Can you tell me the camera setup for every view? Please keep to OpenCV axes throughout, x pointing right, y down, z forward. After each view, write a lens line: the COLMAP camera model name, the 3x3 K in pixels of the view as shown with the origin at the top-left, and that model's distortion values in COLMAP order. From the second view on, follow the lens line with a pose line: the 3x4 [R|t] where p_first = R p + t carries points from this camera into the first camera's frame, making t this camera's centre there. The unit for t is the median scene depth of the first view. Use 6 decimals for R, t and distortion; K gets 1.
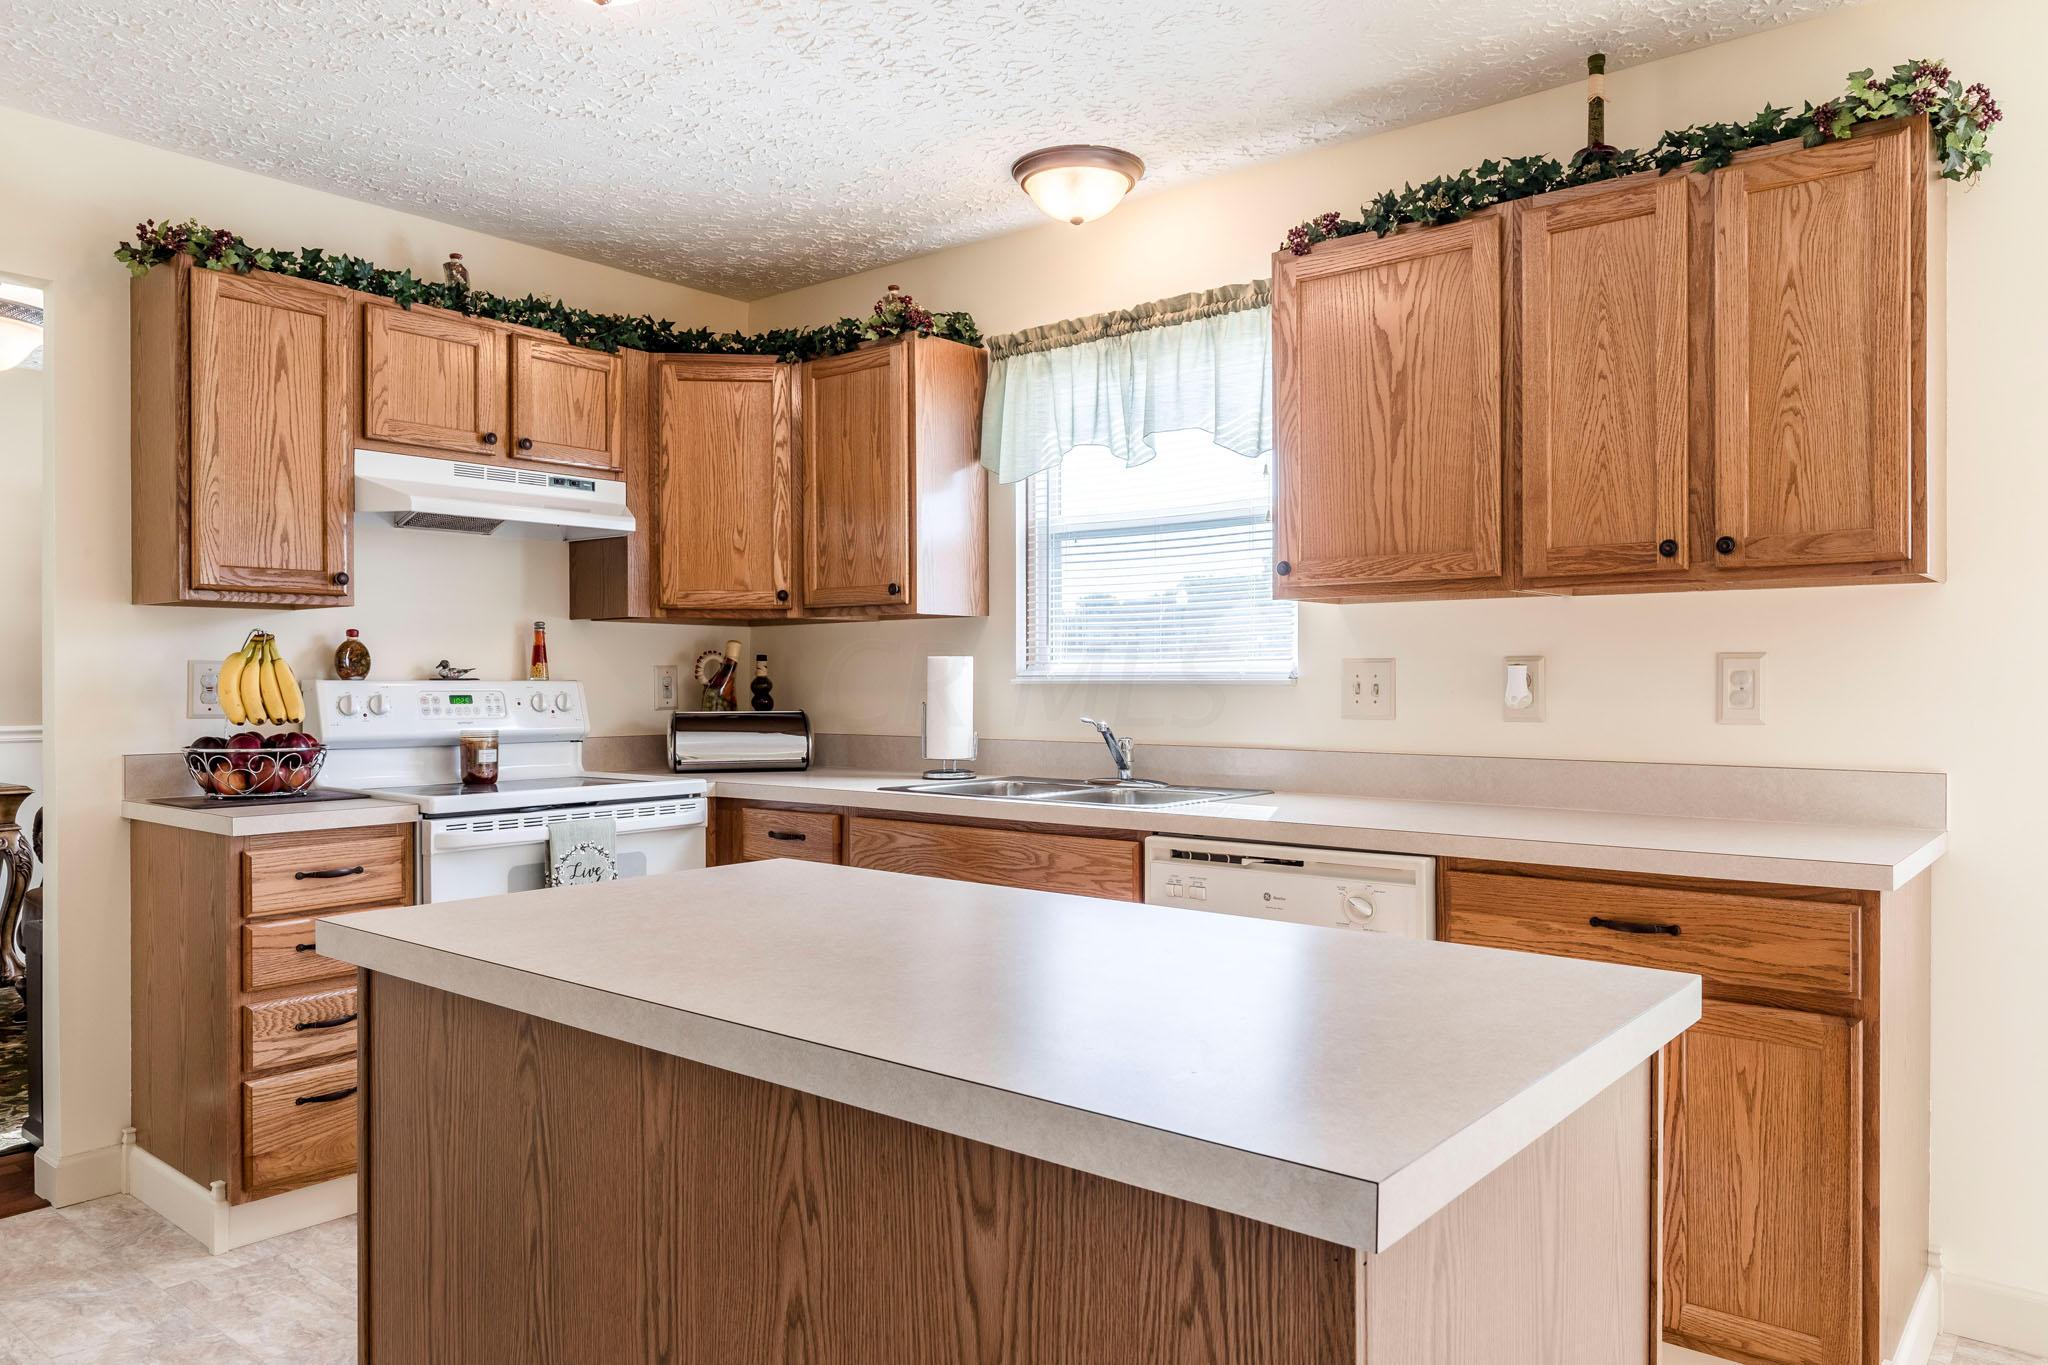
lens RADIAL K [[1391.8, 0, 1027.6], [0, 1391.8, 670.2], [0, 0, 1]] dist [0.004622, -0.002148]
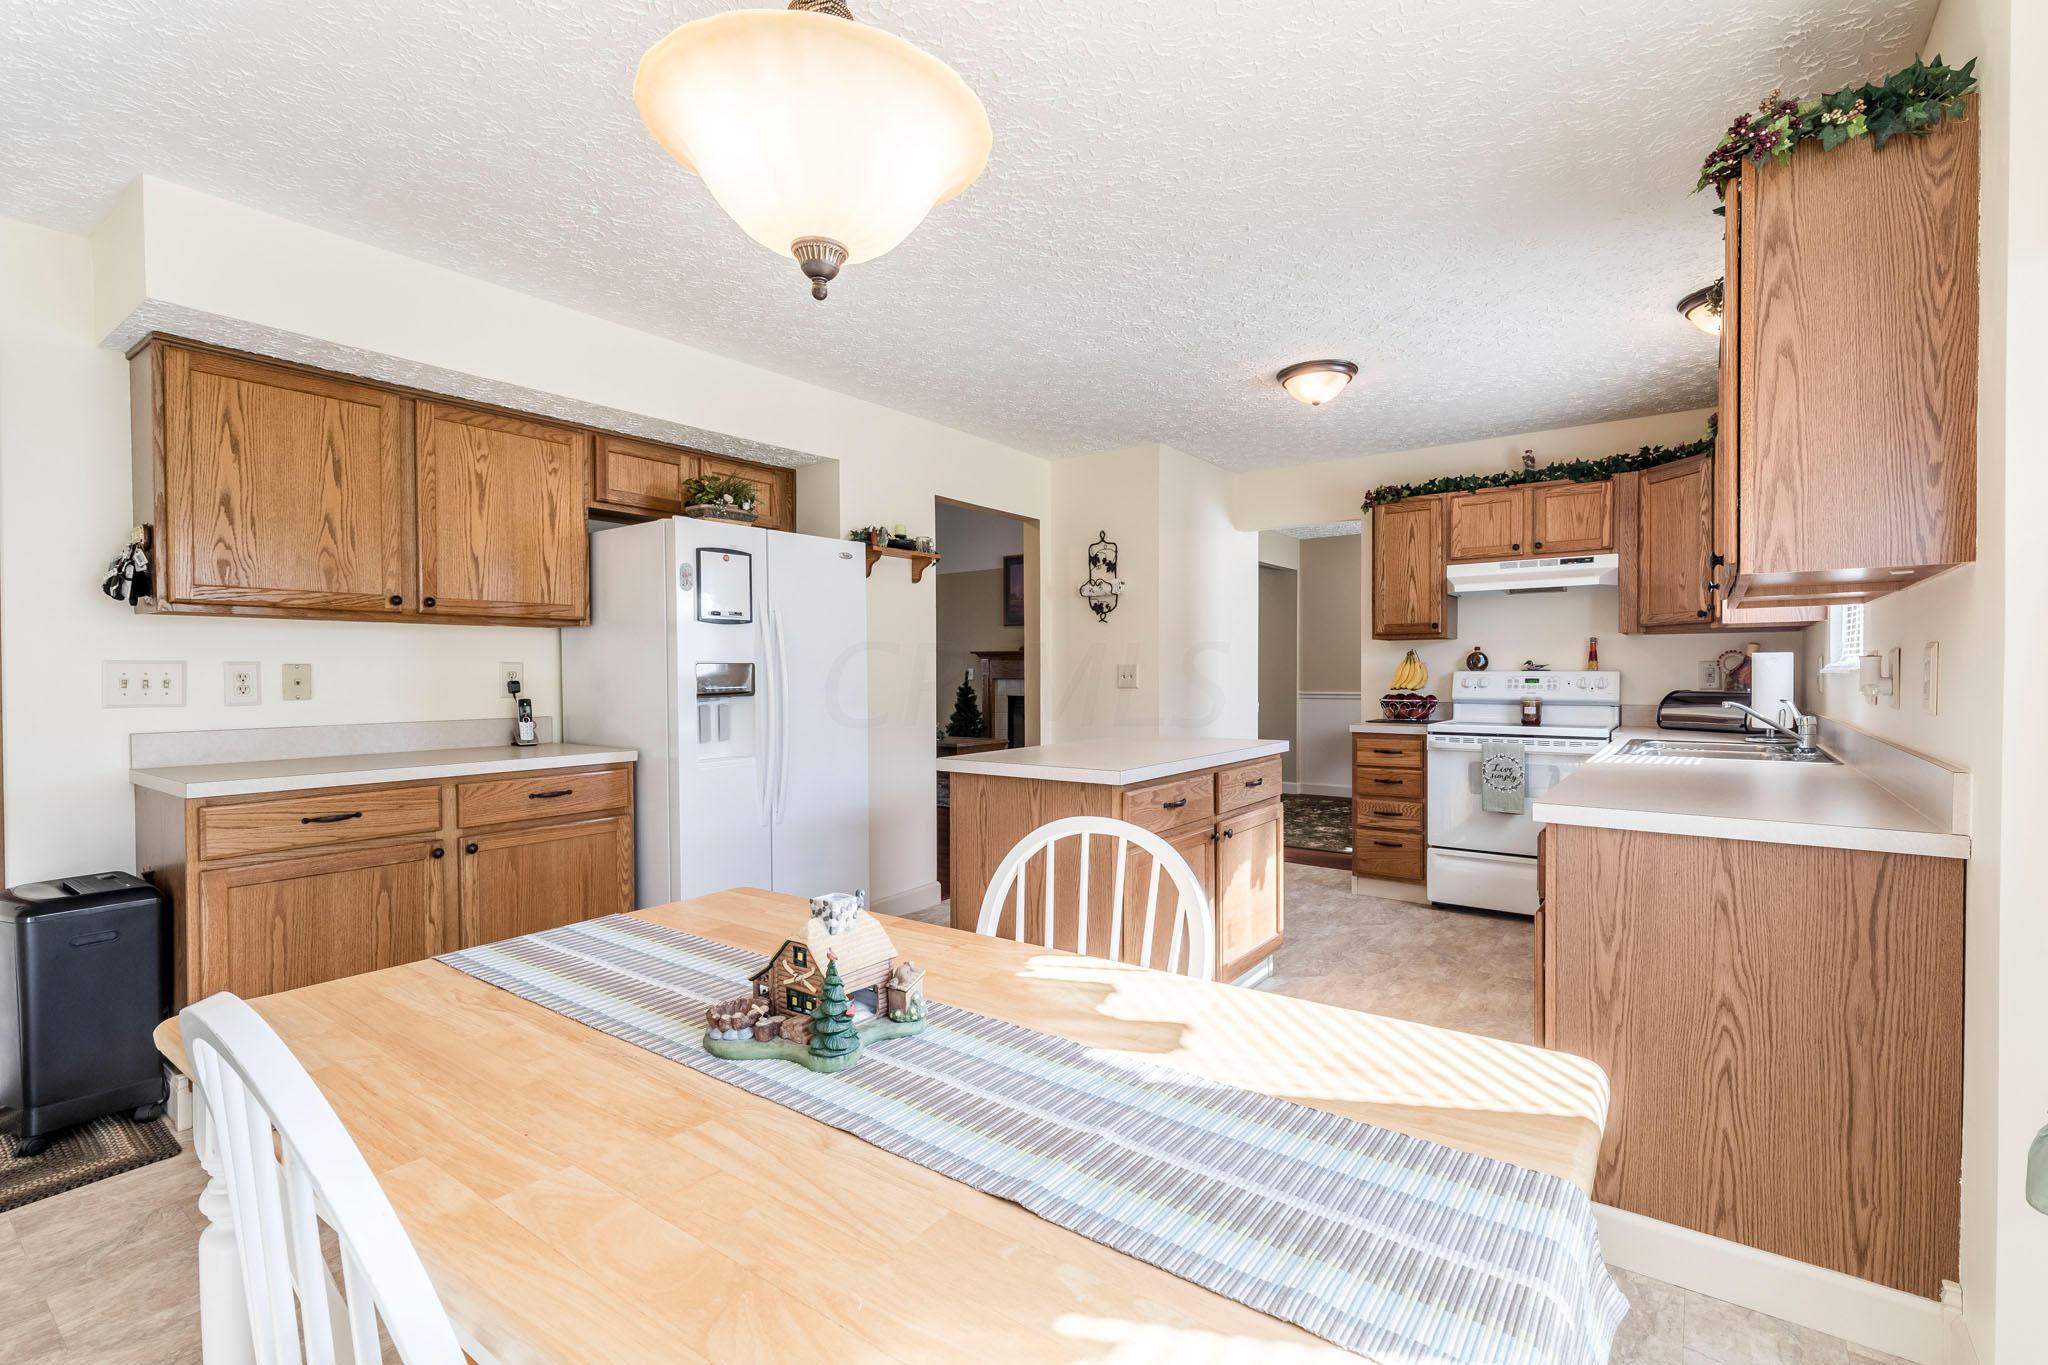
lens RADIAL K [[920.7, 0, 1021.8], [0, 920.7, 676.1], [0, 0, 1]] dist [0.008134, -0.001643]
pose [[0.053567, 0.001841, -0.998563, 0.886444], [0.010436, 0.999943, 0.002403, 0.004209], [0.998510, -0.010549, 0.053545, 0.242078]]
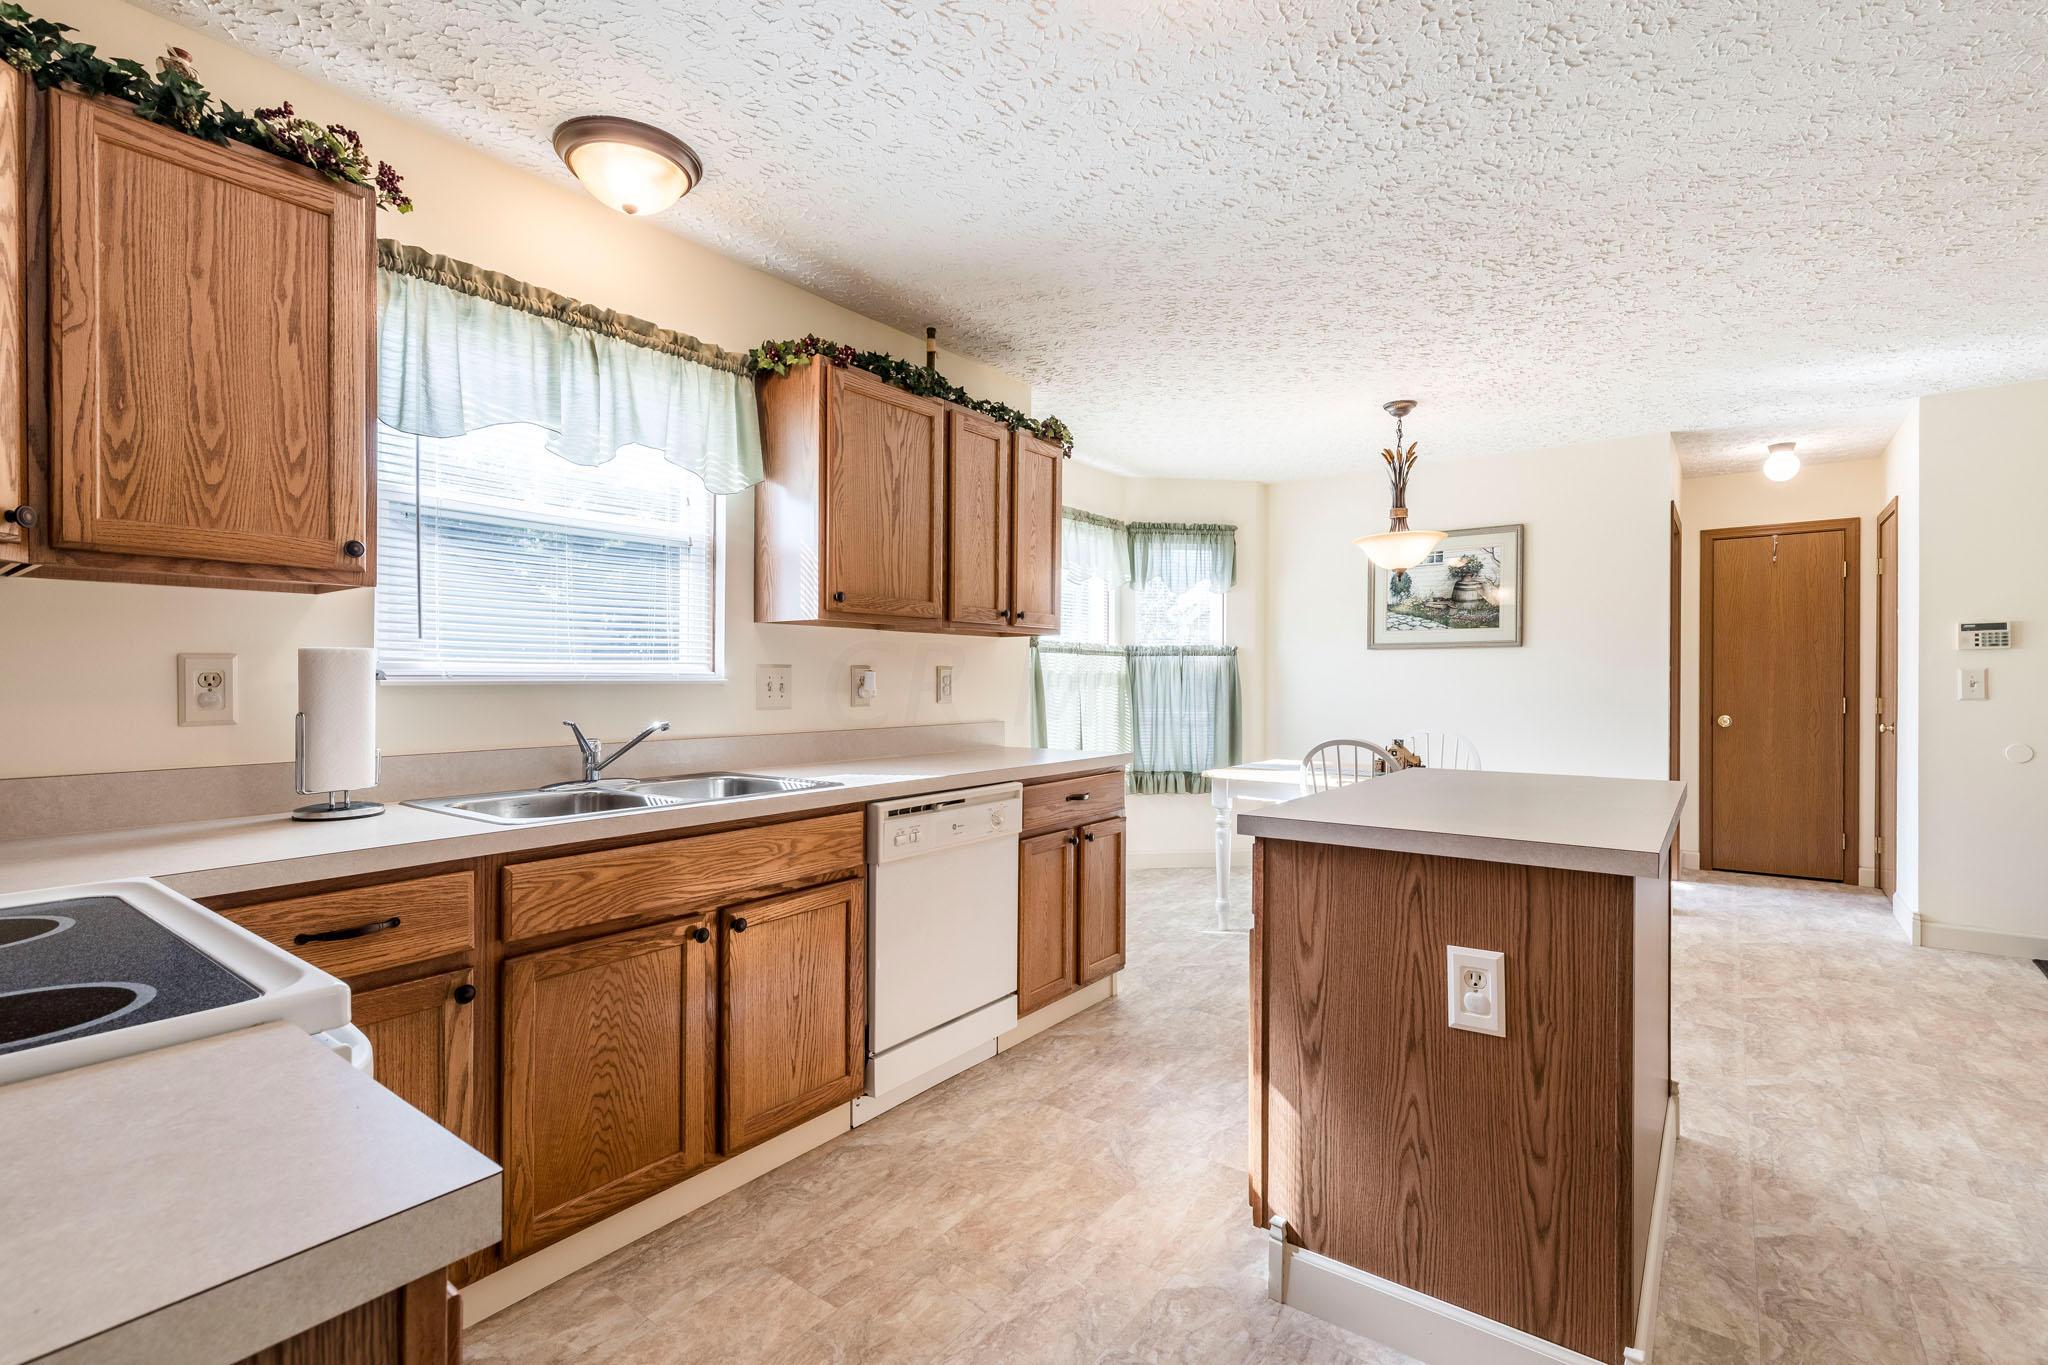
lens RADIAL K [[920.7, 0, 1028.3], [0, 920.7, 682.6], [0, 0, 1]] dist [0.008134, -0.001643]
pose [[-0.040134, -0.000948, 0.999194, -0.609617], [-0.005009, 0.999987, 0.000748, 0.006823], [-0.999182, -0.004974, -0.040138, 0.729175]]
